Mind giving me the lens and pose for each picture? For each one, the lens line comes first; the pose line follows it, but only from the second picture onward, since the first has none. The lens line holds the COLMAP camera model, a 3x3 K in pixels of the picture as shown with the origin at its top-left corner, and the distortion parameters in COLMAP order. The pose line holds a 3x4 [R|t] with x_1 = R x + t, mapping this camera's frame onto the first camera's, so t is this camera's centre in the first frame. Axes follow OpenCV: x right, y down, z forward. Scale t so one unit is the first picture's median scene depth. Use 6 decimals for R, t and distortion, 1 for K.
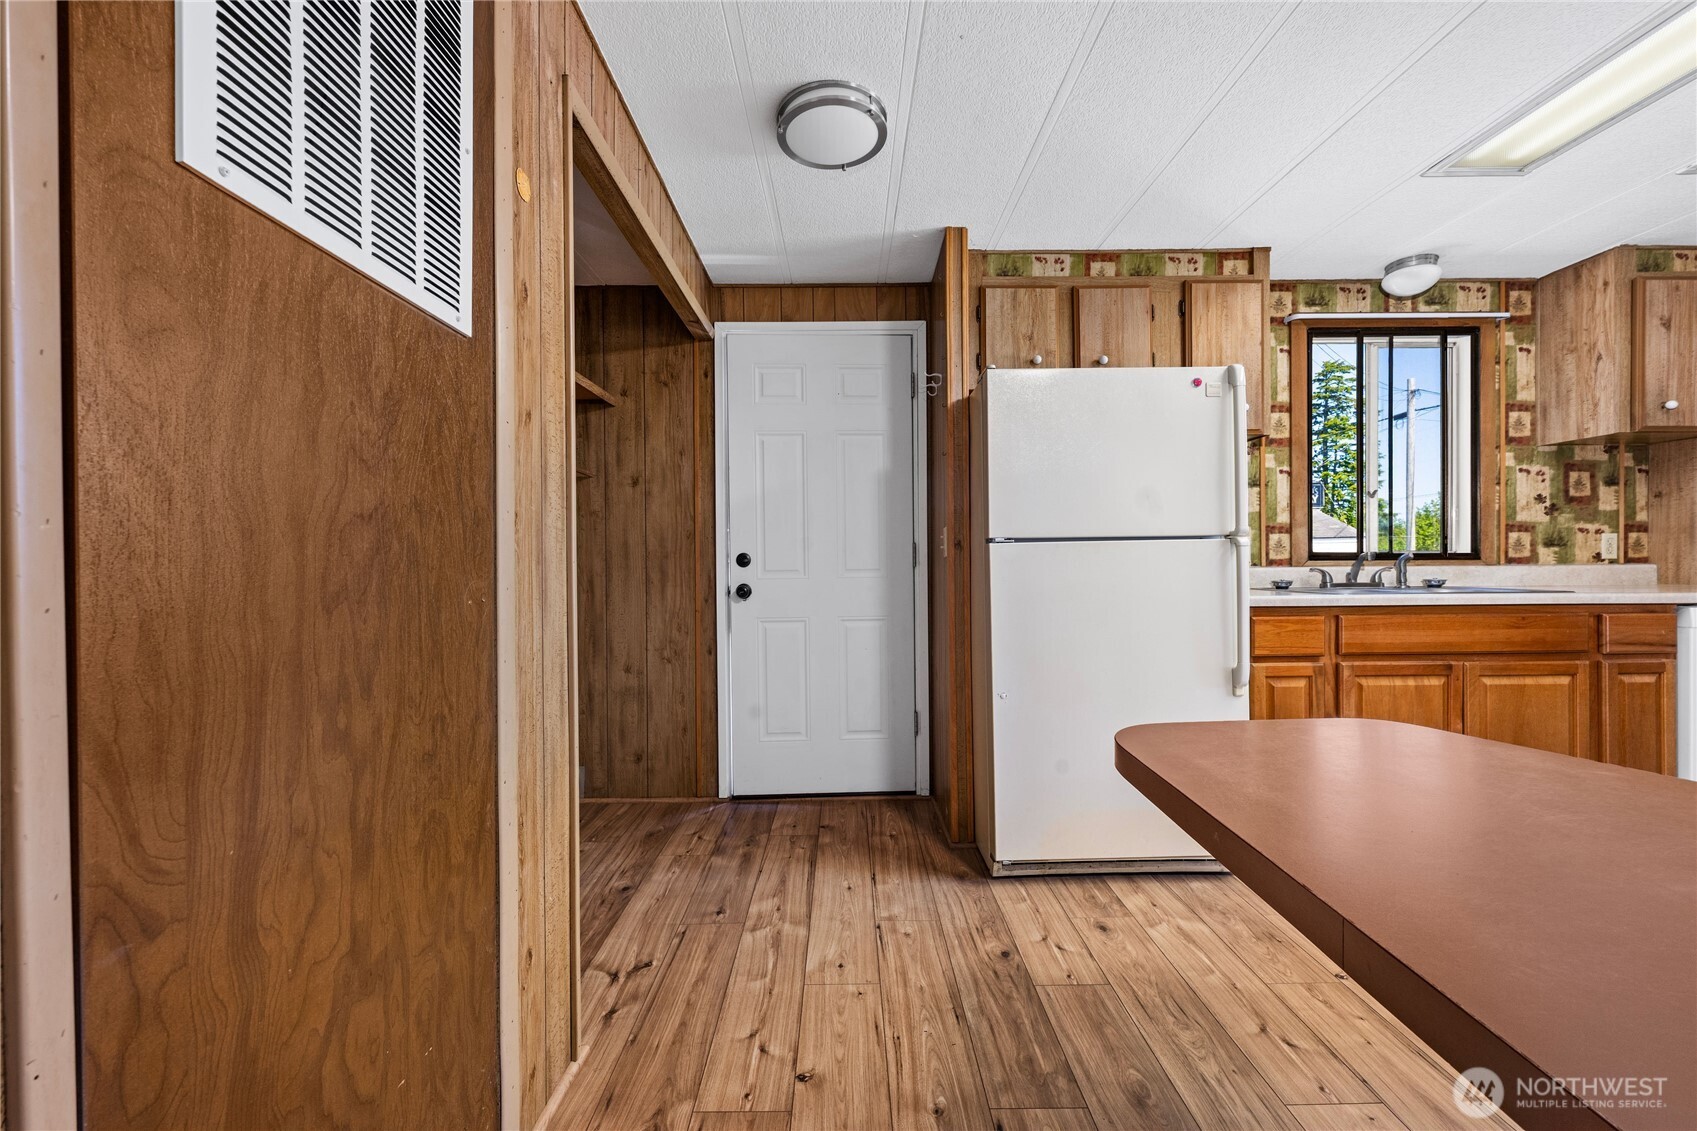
lens RADIAL K [[669.3, 0, 848.5], [0, 669.3, 565.5], [0, 0, 1]] dist [0.001509, 0.000804]
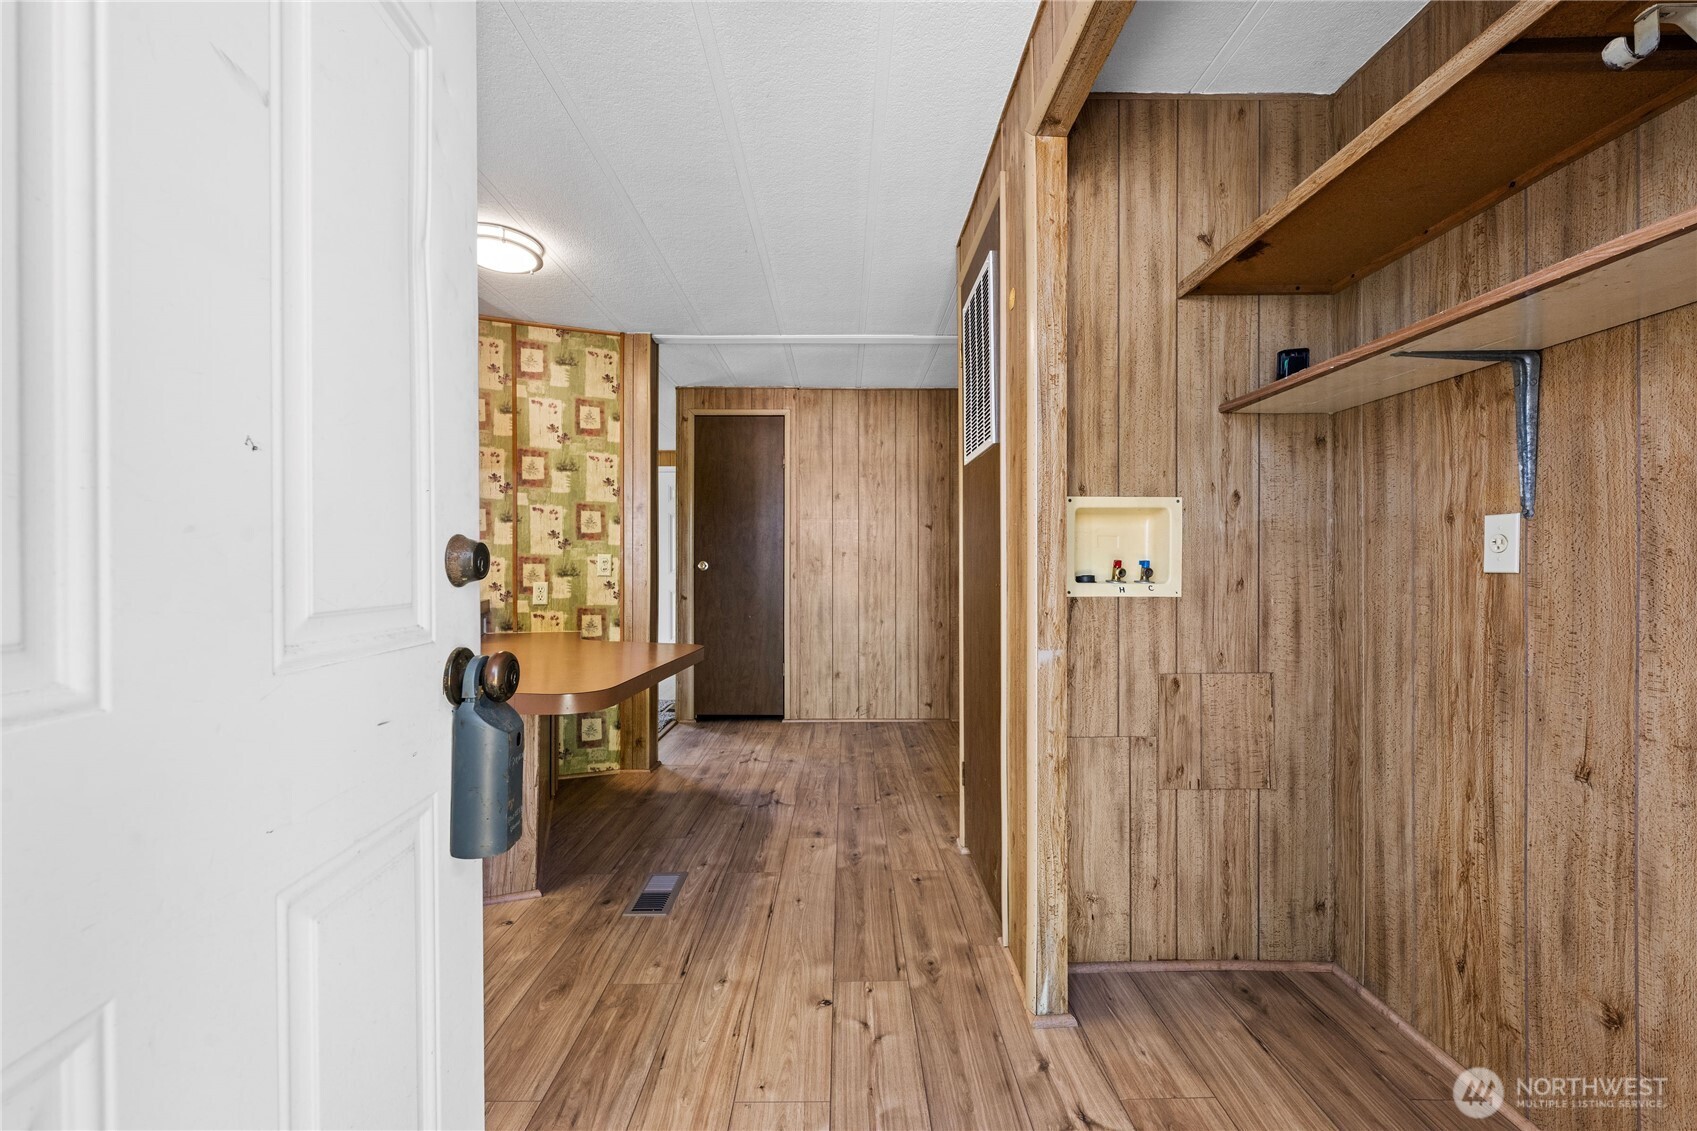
lens RADIAL K [[669.5, 0, 846.7], [0, 669.5, 567.9], [0, 0, 1]] dist [0.000229, 0.000520]
pose [[-0.999939, 0.011003, 0.001071, -0.055326], [0.011017, 0.999836, 0.014339, -0.008446], [-0.000913, 0.014350, -0.999897, 1.054082]]
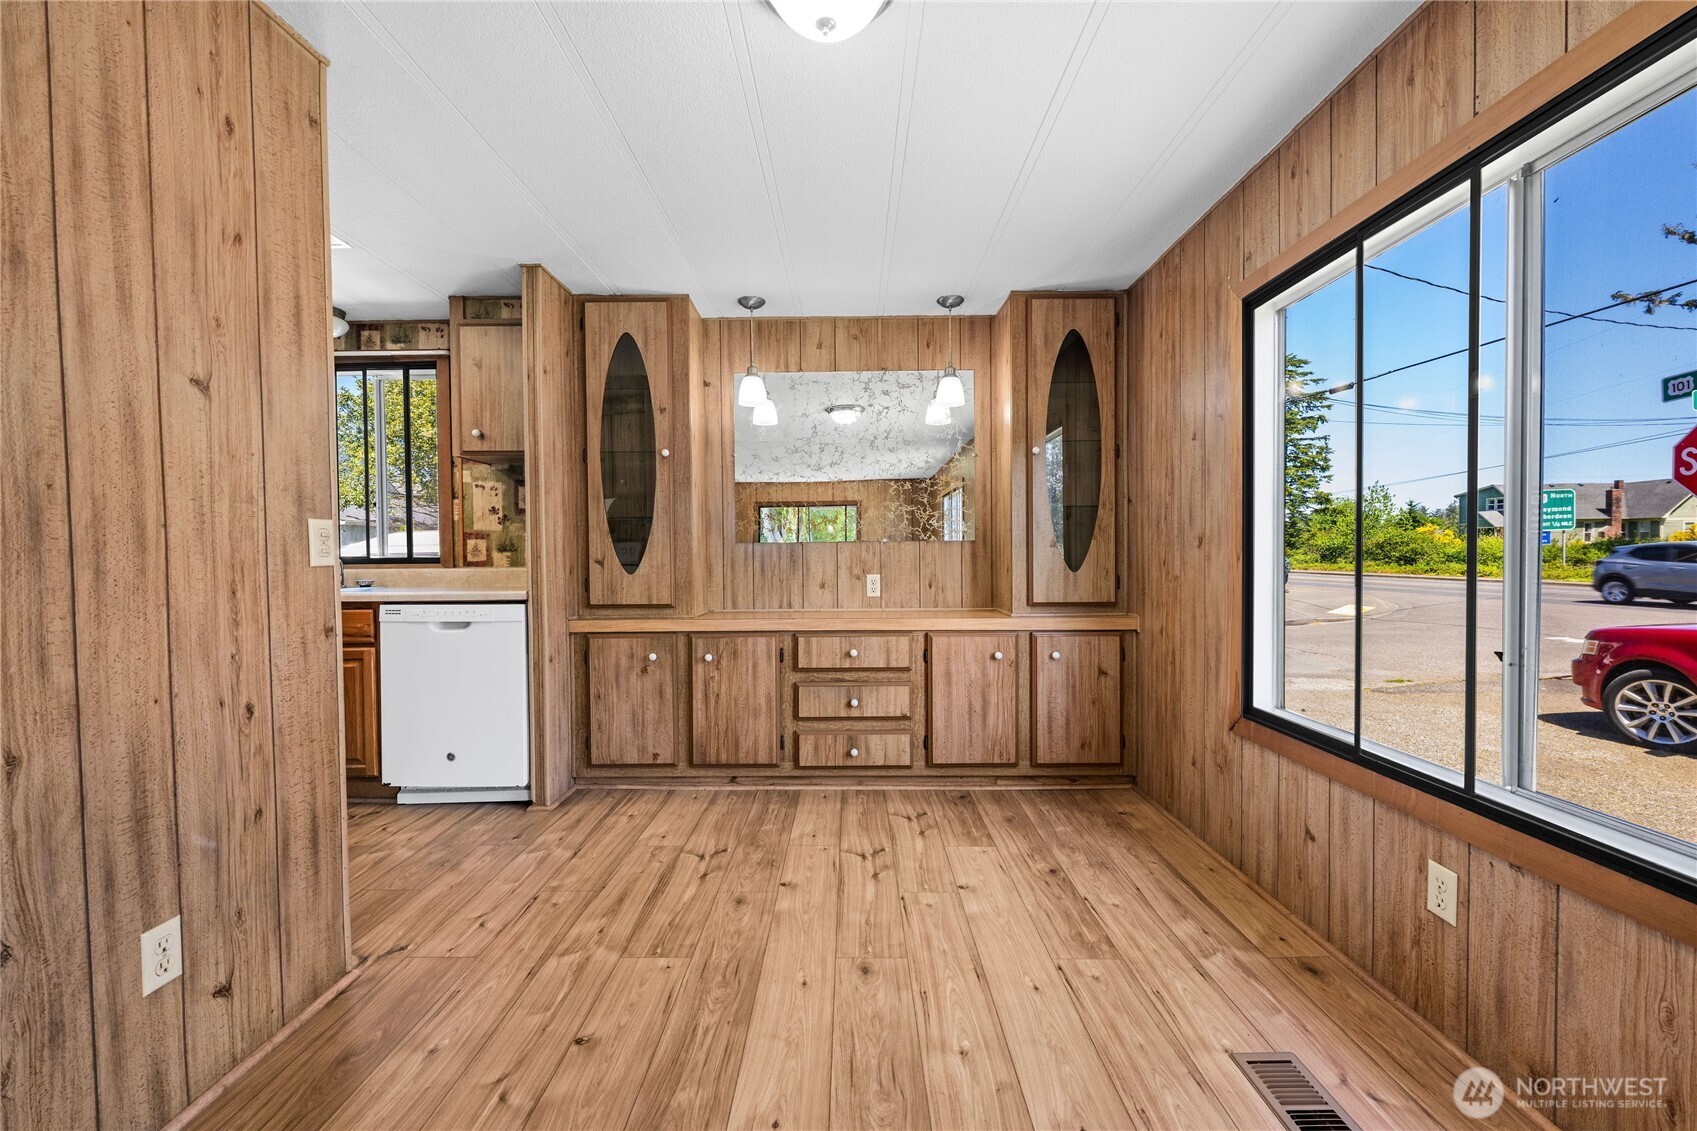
lens RADIAL K [[669.5, 0, 846.7], [0, 669.5, 567.9], [0, 0, 1]] dist [0.000229, 0.000520]
pose [[0.999919, -0.002401, -0.012503, 1.738511], [0.002532, 0.999942, 0.010514, -0.011474], [0.012477, -0.010545, 0.999867, -0.156472]]
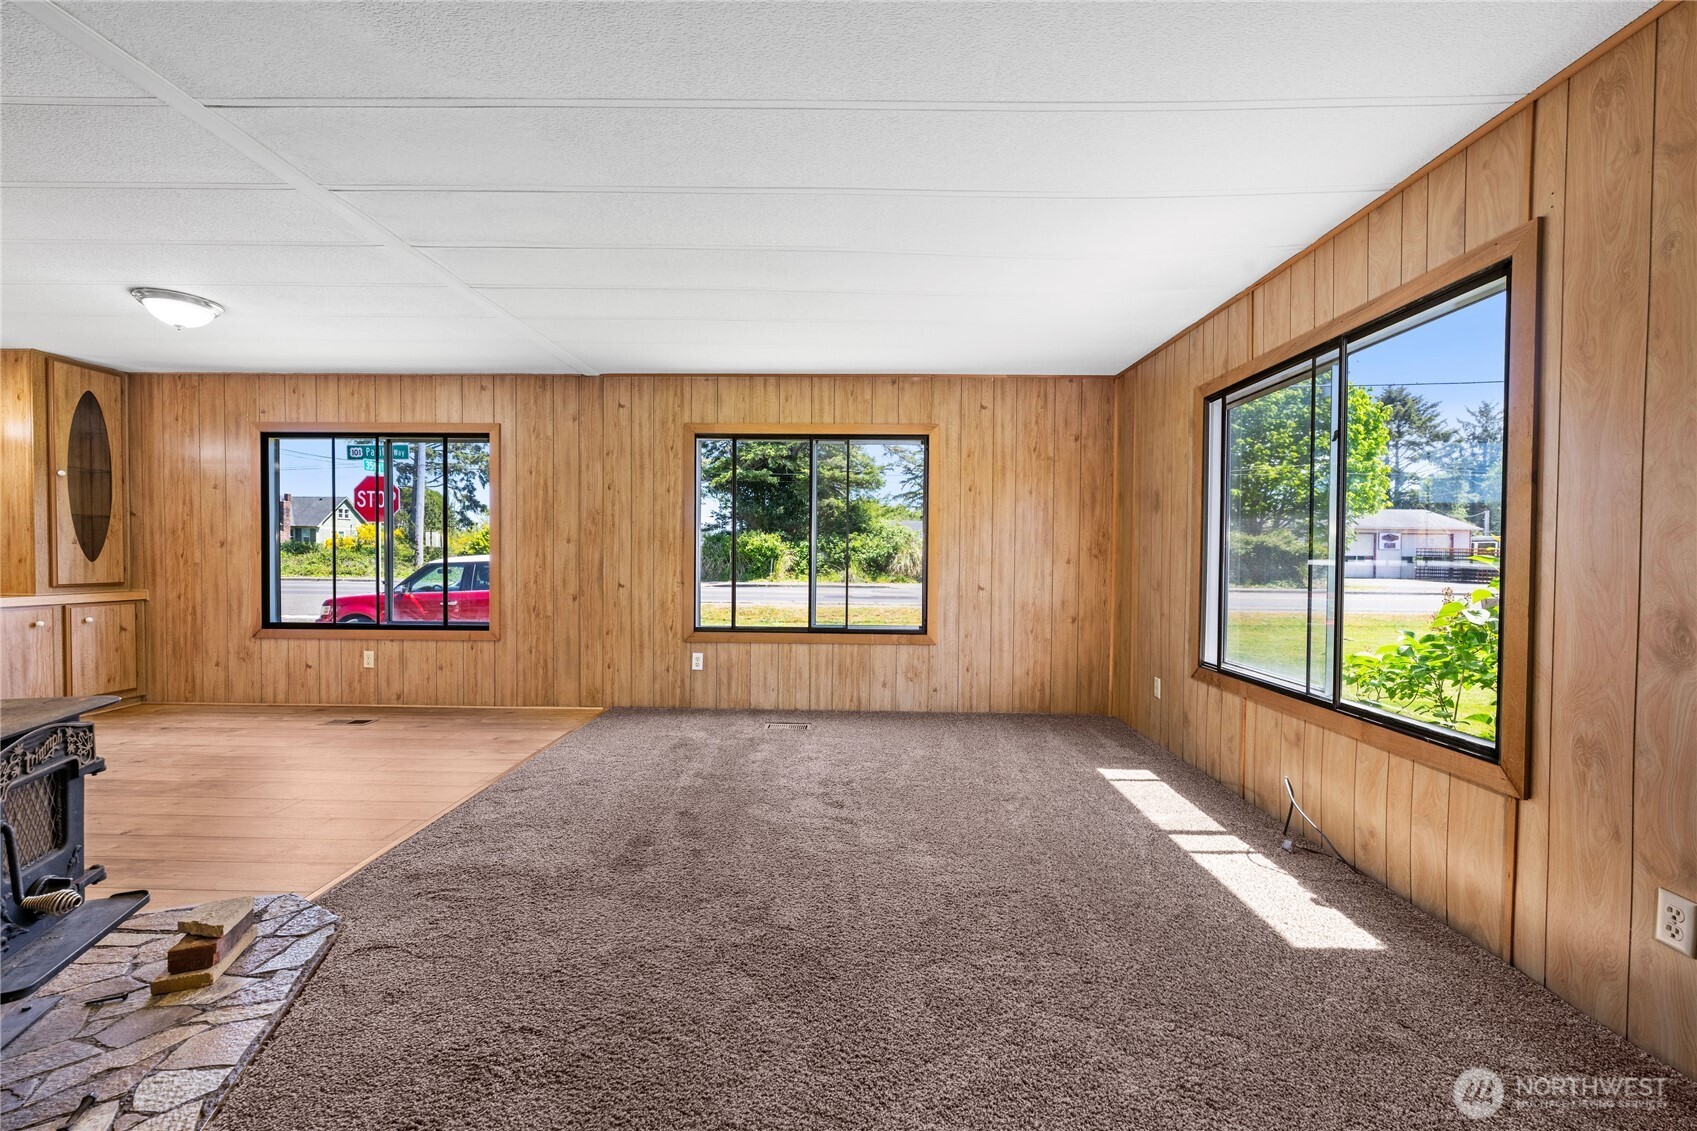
lens RADIAL K [[673.9, 0, 855.3], [0, 673.9, 568.6], [0, 0, 1]] dist [-0.001958, 0.000129]
pose [[0.020366, -0.014357, 0.999690, 0.581804], [0.000614, 0.999897, 0.014347, 0.001854], [-0.999792, 0.000321, 0.020372, -0.852809]]
